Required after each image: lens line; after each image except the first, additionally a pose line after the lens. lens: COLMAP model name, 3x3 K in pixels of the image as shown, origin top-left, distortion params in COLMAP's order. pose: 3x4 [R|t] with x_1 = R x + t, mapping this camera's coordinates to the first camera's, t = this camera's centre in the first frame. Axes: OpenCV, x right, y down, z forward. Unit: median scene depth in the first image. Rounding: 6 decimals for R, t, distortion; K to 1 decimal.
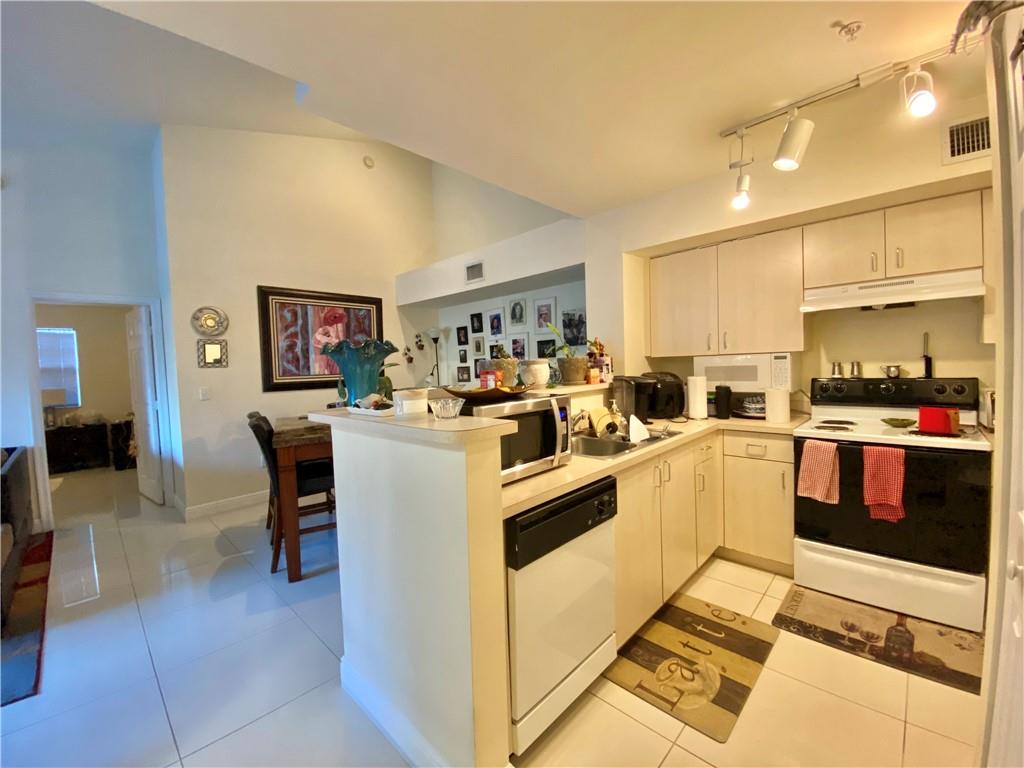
lens RADIAL K [[418.4, 0, 515.0], [0, 418.4, 381.2], [0, 0, 1]] dist [0.013445, -0.018085]
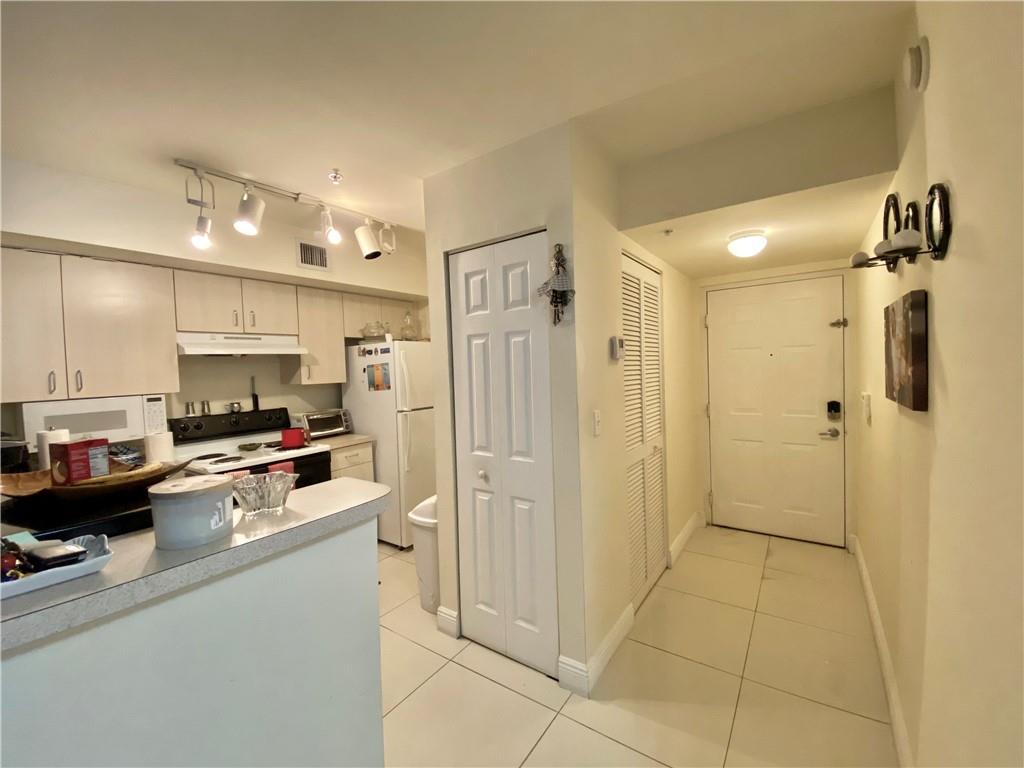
lens RADIAL K [[418.4, 0, 515.0], [0, 418.4, 381.2], [0, 0, 1]] dist [0.013445, -0.018085]
pose [[-0.146539, 0.008028, 0.989172, -0.257918], [0.082113, 0.996615, 0.004076, -0.022024], [-0.985791, 0.081821, -0.146702, 0.213749]]
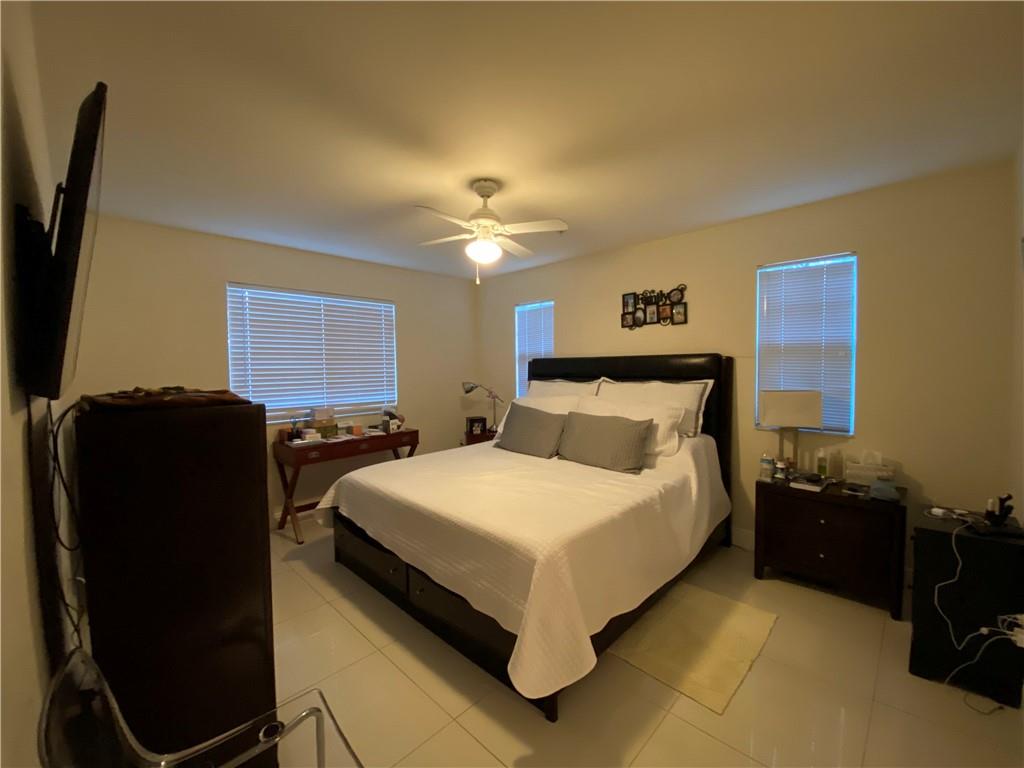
lens RADIAL K [[418.4, 0, 515.0], [0, 418.4, 381.2], [0, 0, 1]] dist [0.013445, -0.018085]
pose [[-0.015281, 0.070038, -0.997427, -0.914144], [-0.033468, 0.996949, 0.070517, -0.018945], [0.999323, 0.034460, -0.012890, 0.973167]]
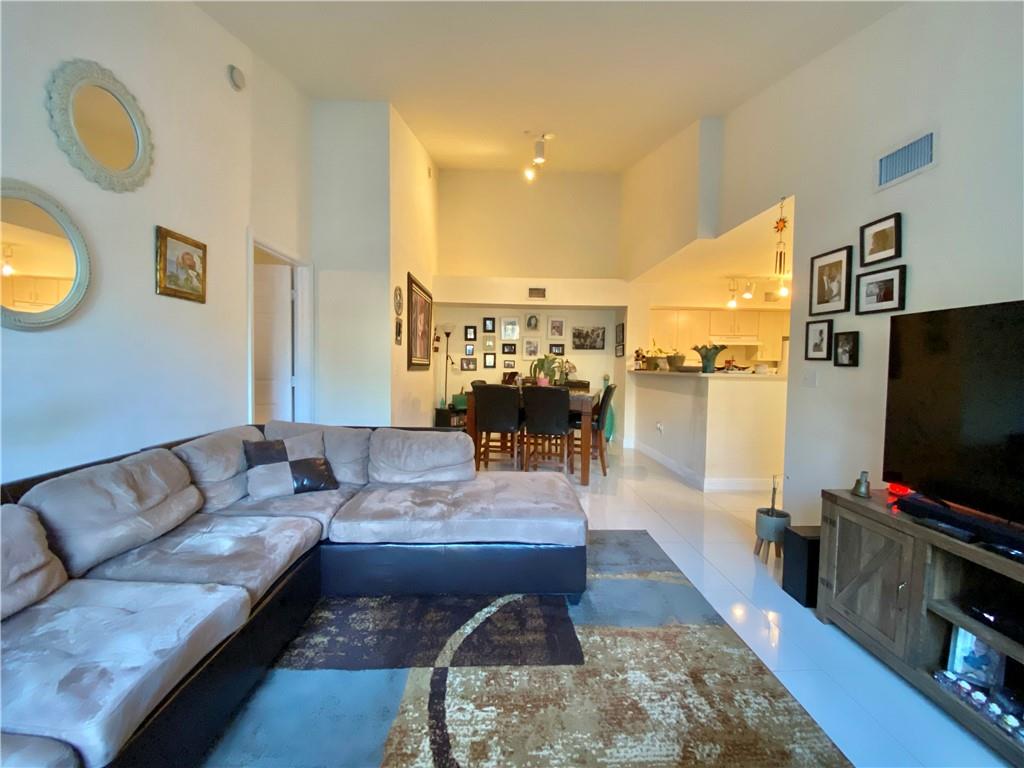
lens RADIAL K [[418.4, 0, 515.0], [0, 418.4, 381.2], [0, 0, 1]] dist [0.013445, -0.018085]
pose [[0.698286, 0.020177, 0.715535, -1.153103], [-0.010483, 0.999784, -0.017962, 0.067858], [-0.715743, 0.005041, 0.698346, 0.050474]]
